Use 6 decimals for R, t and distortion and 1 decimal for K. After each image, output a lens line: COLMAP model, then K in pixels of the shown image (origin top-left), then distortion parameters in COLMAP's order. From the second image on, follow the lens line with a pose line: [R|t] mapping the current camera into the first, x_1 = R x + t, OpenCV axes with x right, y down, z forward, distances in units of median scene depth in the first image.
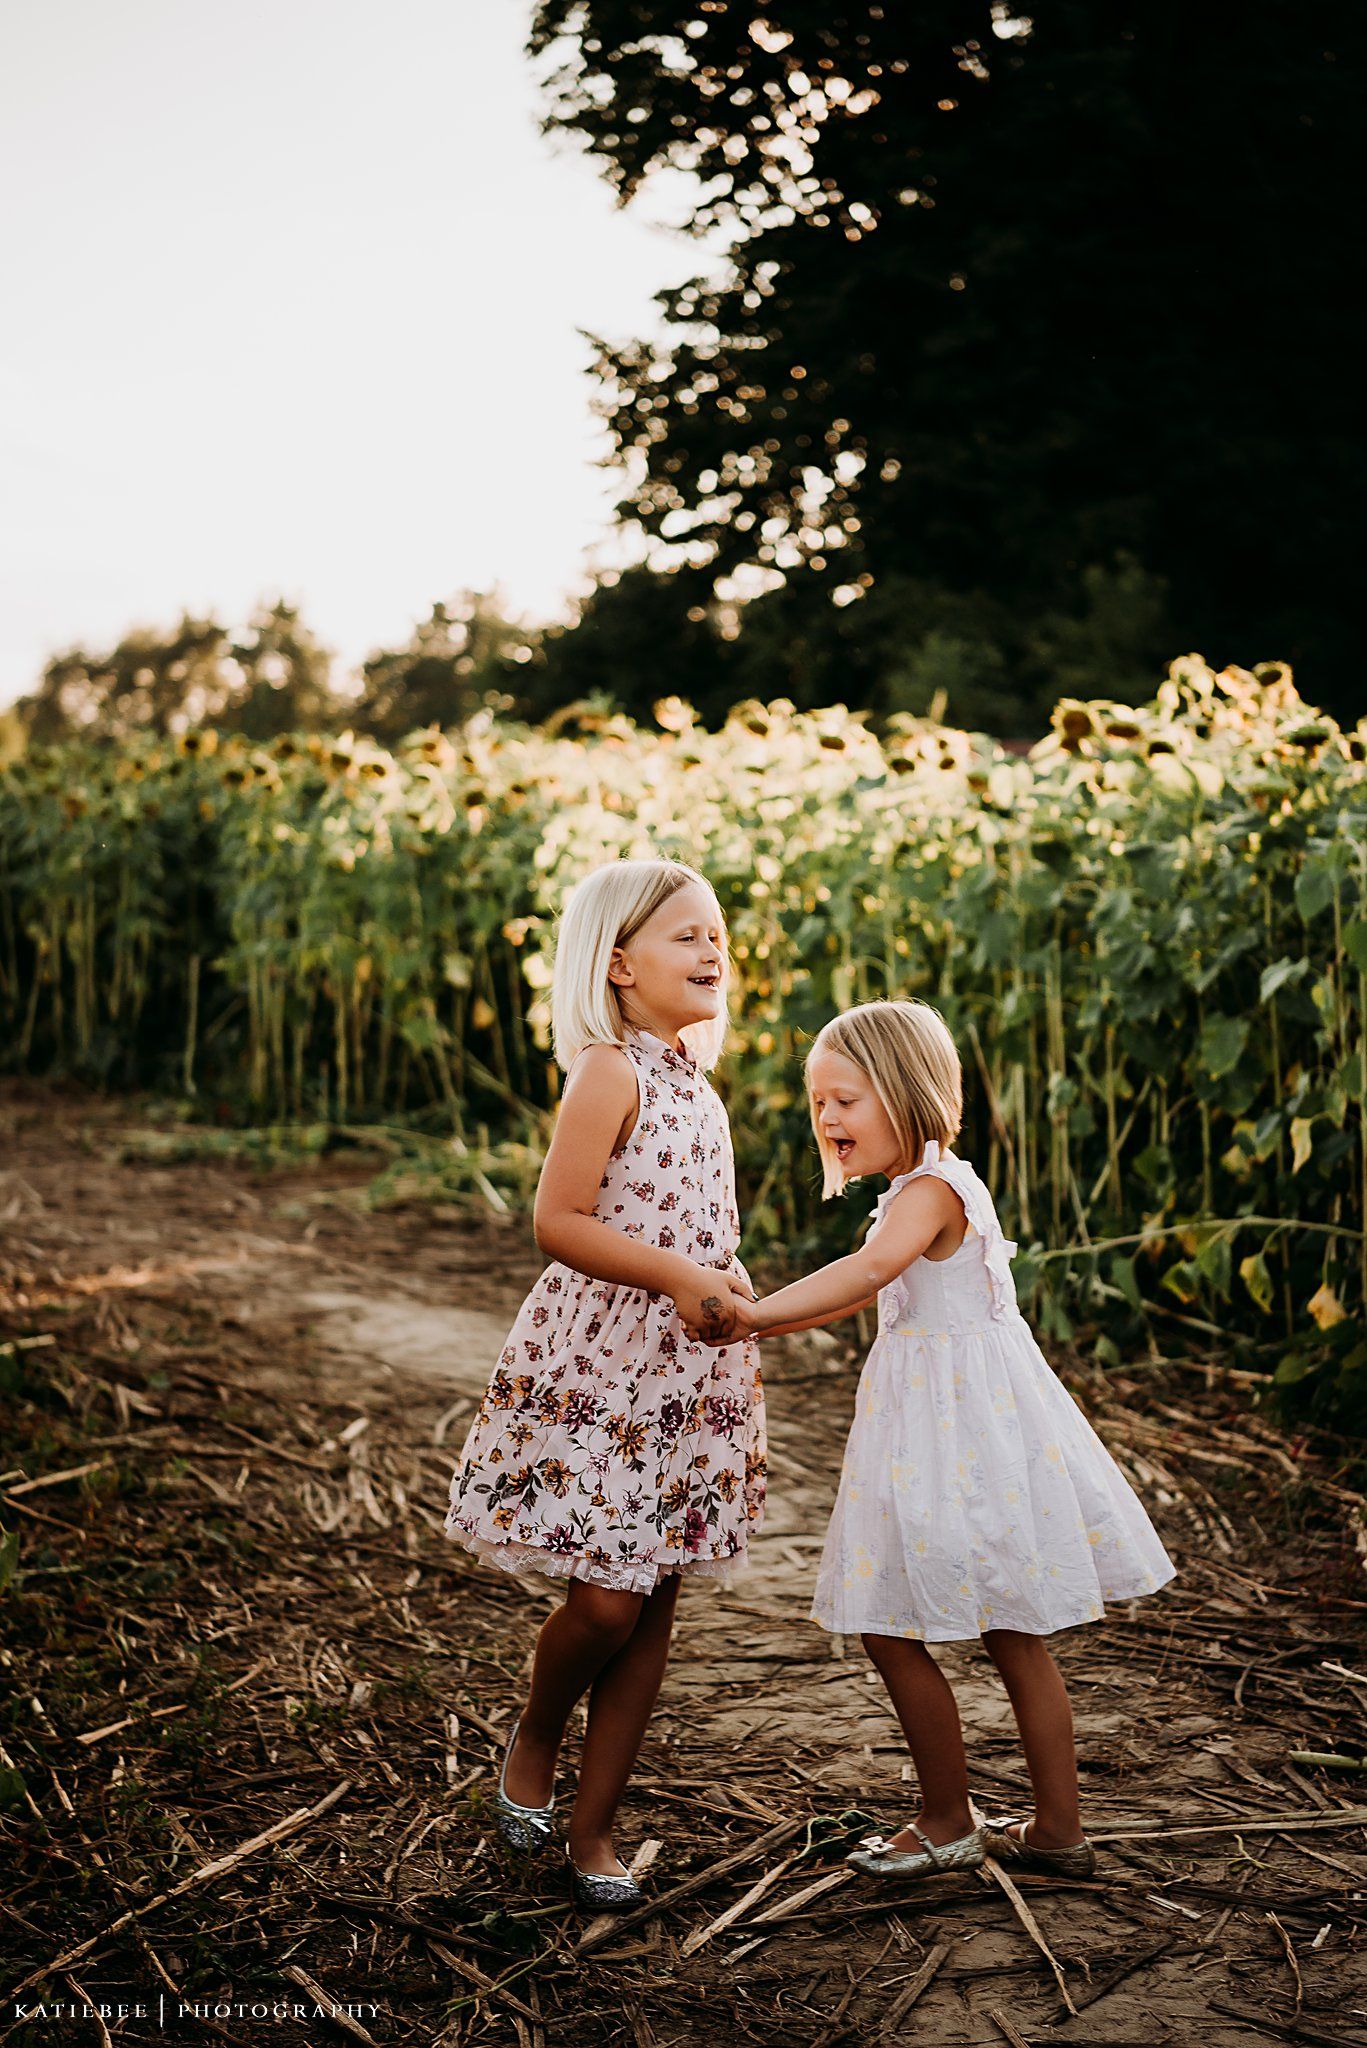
lens RADIAL K [[4451.8, 0, 686.0], [0, 4451.8, 1029.2], [0, 0, 1]] dist [0.289874, 0.000000]
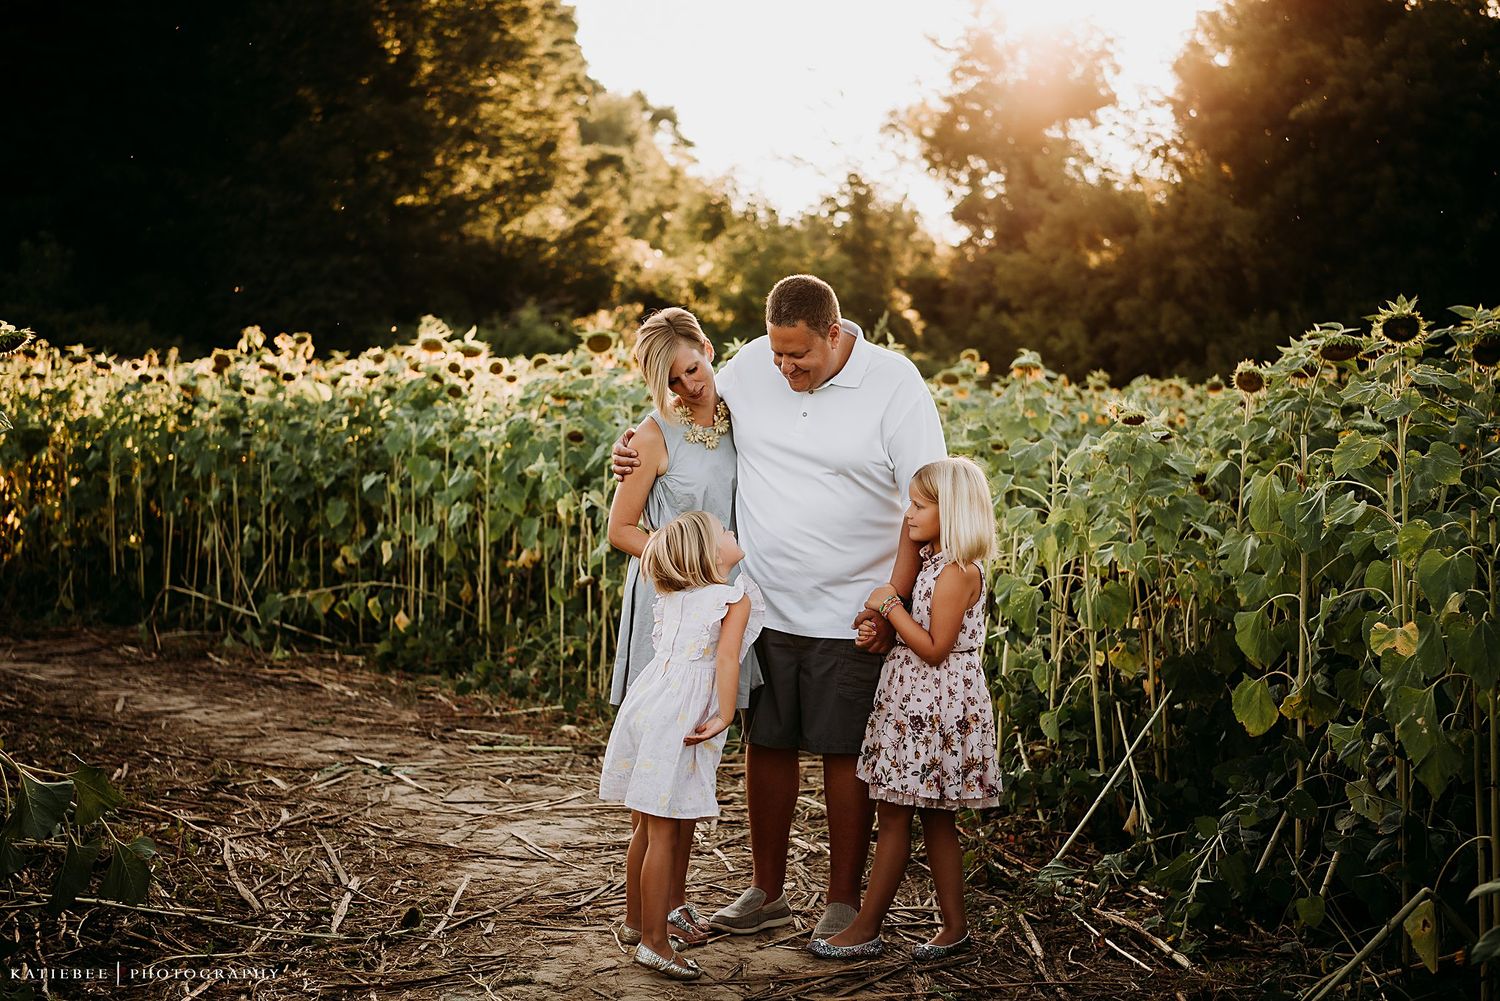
lens RADIAL K [[3260.6, 0, 757.1], [0, 3260.6, 492.2], [0, 0, 1]] dist [0.289874, 0.000000]
pose [[0.935510, 0.015614, 0.352956, -0.252888], [-0.008730, 0.999740, -0.021088, 0.025654], [-0.353193, 0.016647, 0.935402, -0.587709]]
